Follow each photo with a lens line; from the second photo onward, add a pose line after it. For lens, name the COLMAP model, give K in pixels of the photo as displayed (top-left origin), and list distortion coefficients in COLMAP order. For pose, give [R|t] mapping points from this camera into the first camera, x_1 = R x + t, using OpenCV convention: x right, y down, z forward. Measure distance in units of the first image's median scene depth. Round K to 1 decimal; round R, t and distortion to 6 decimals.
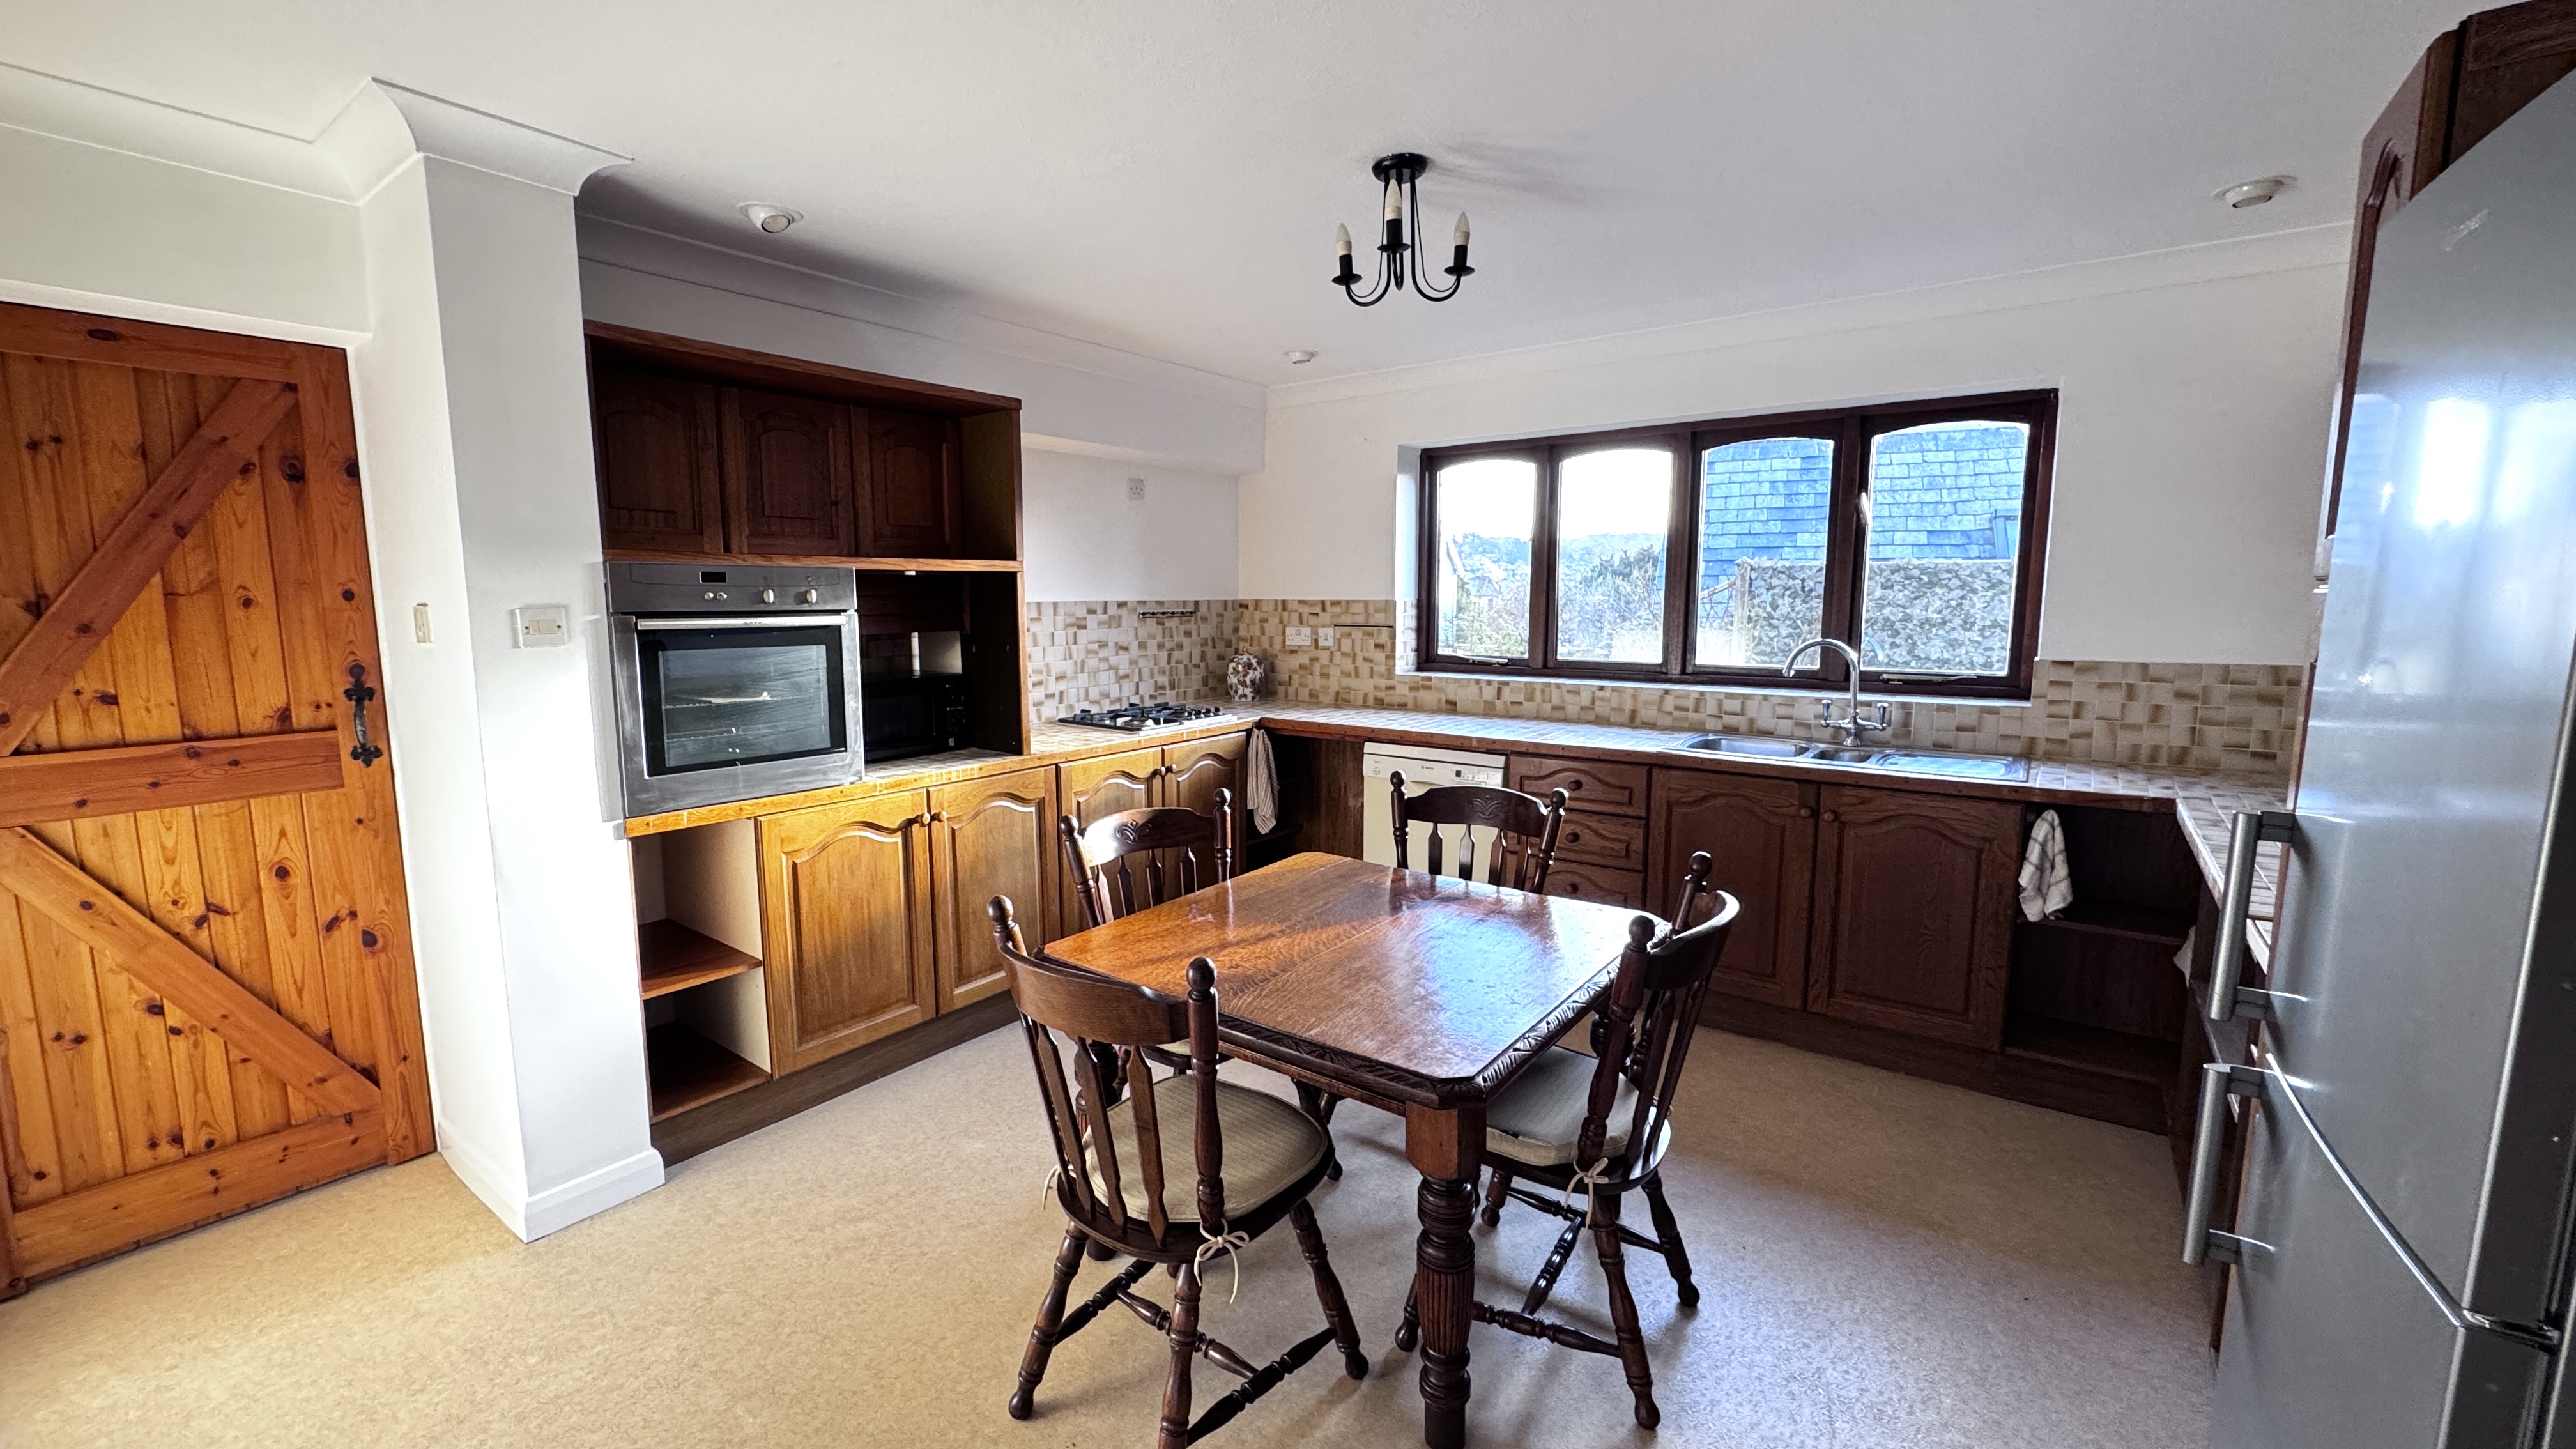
lens RADIAL K [[1027.6, 0, 1295.0], [0, 1027.6, 726.5], [0, 0, 1]] dist [-0.001640, 0.000140]
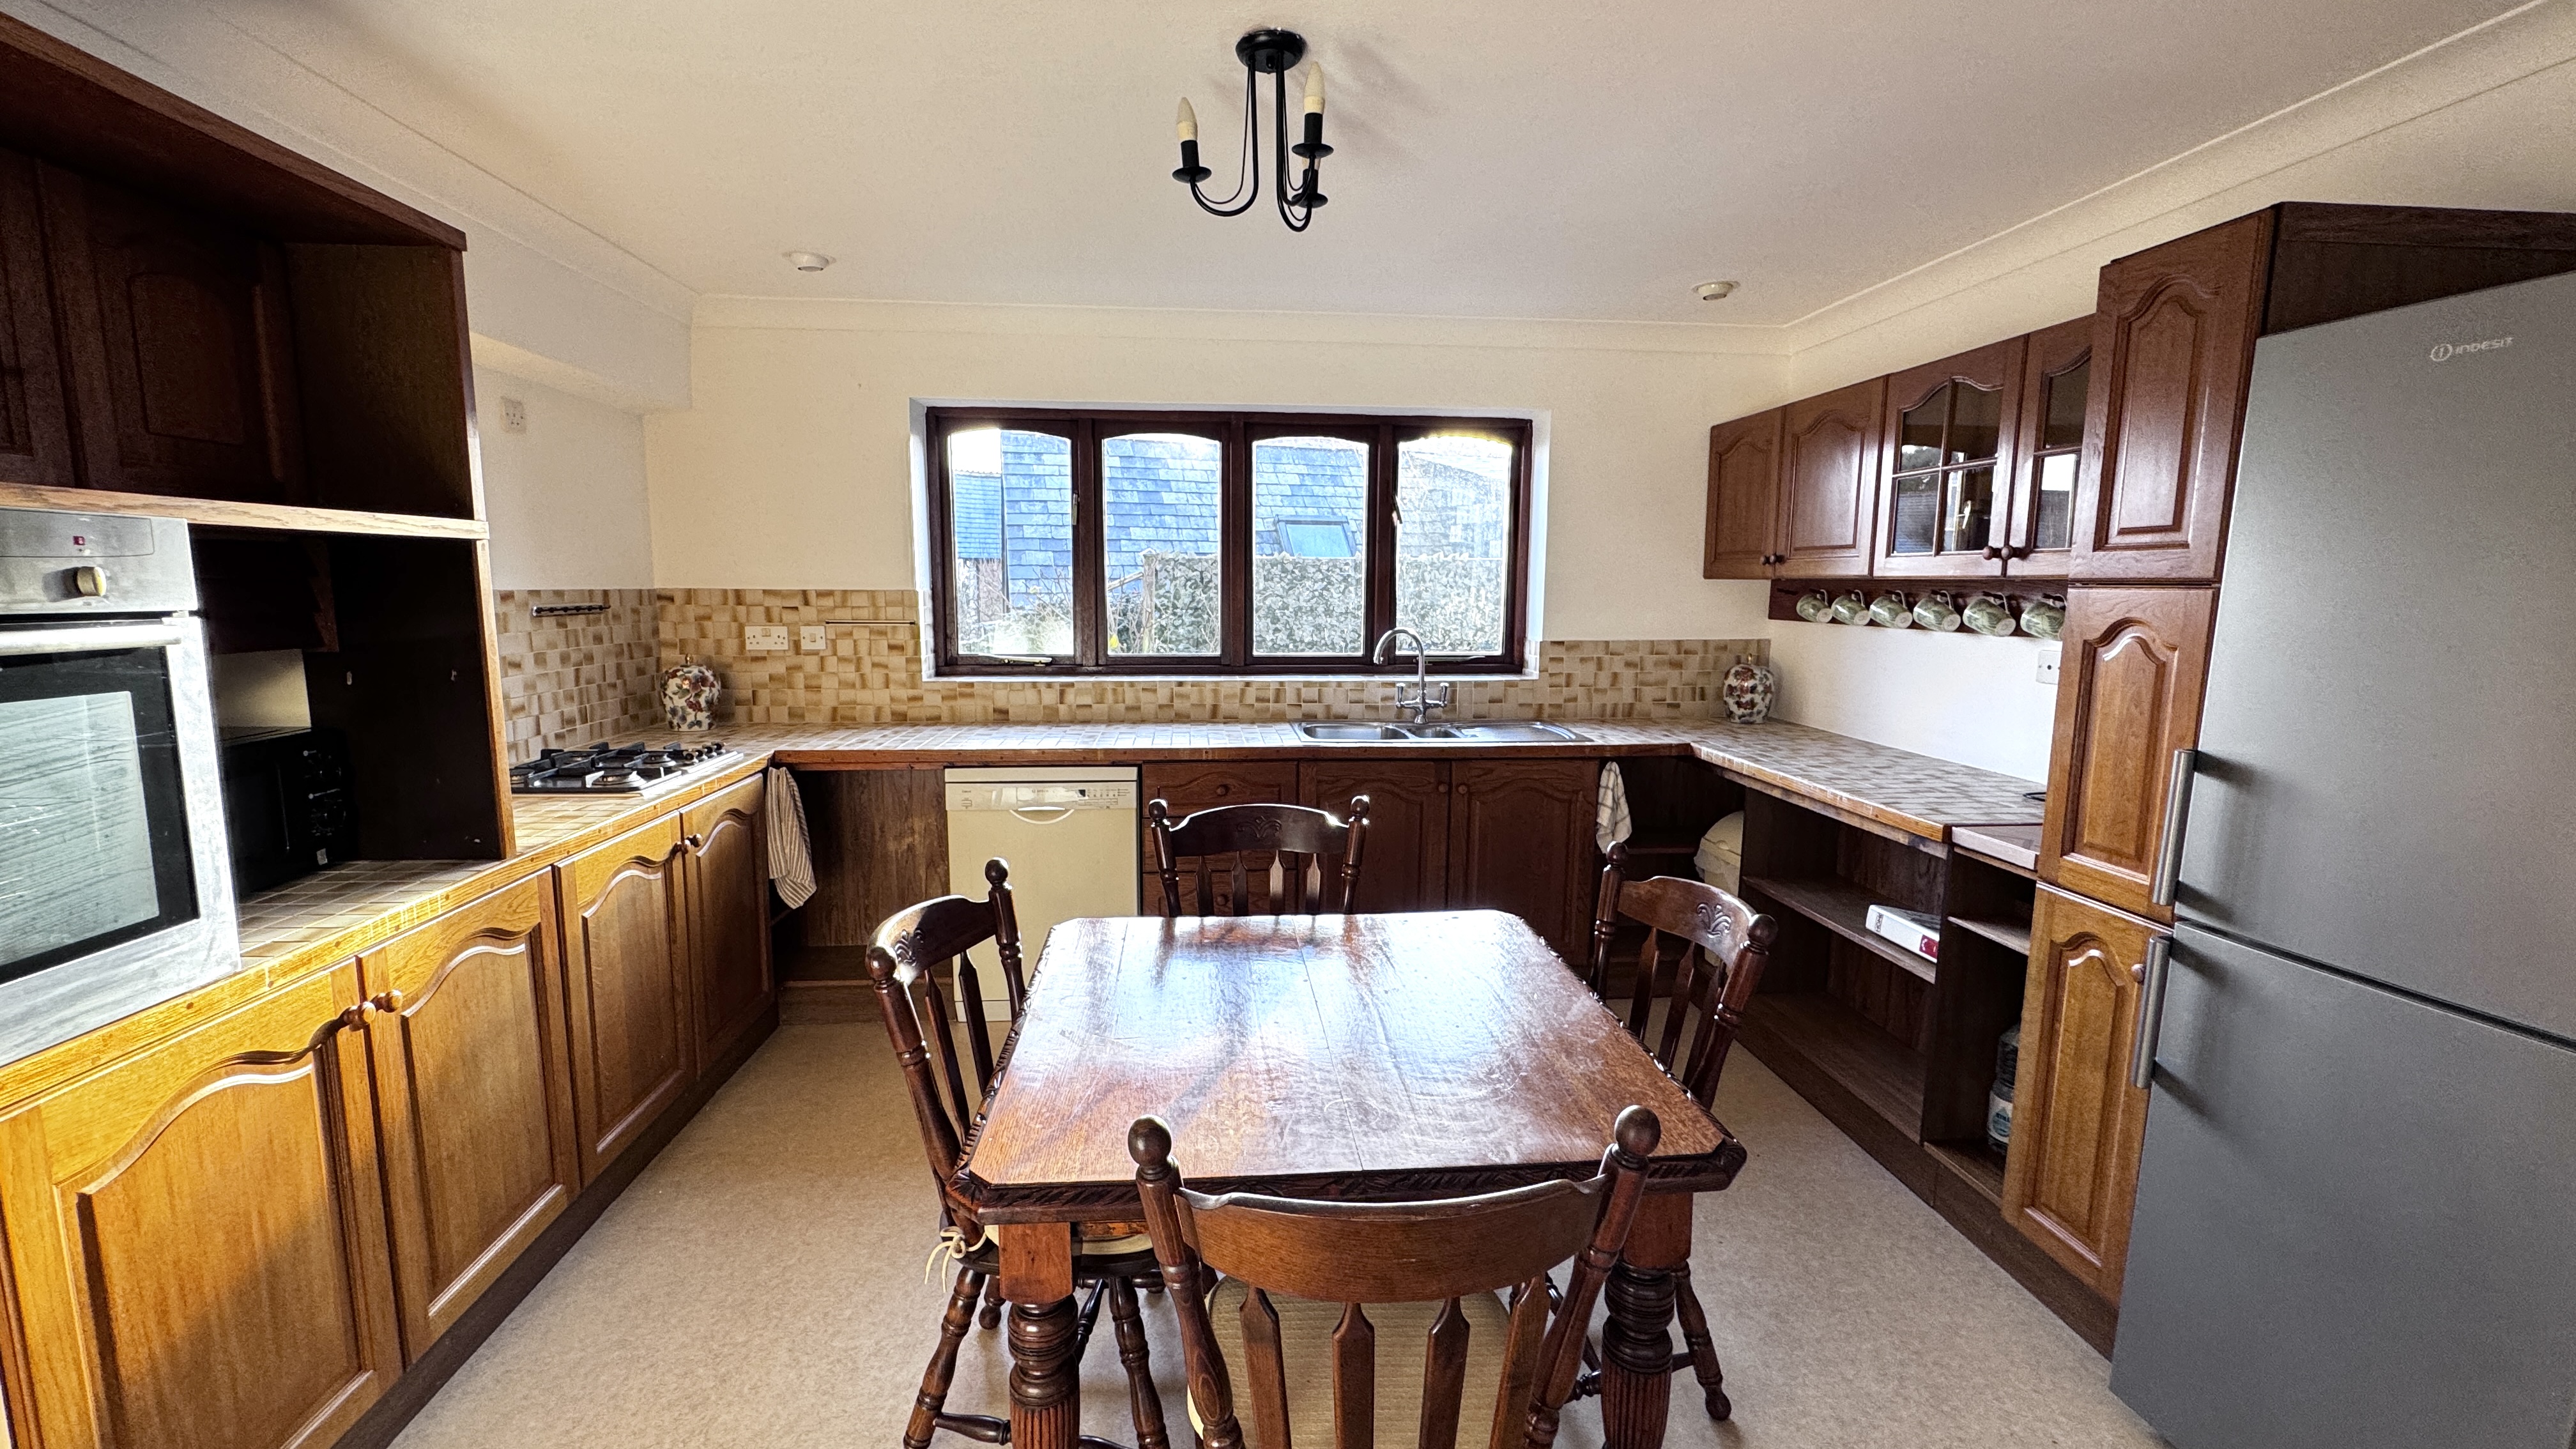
lens RADIAL K [[1027.6, 0, 1284.8], [0, 1027.6, 721.9], [0, 0, 1]] dist [-0.001640, 0.000140]
pose [[0.745829, -0.082341, 0.661028, -0.300489], [0.078226, 0.996291, 0.035842, -0.033791], [-0.661528, 0.024978, 0.749504, 0.264920]]
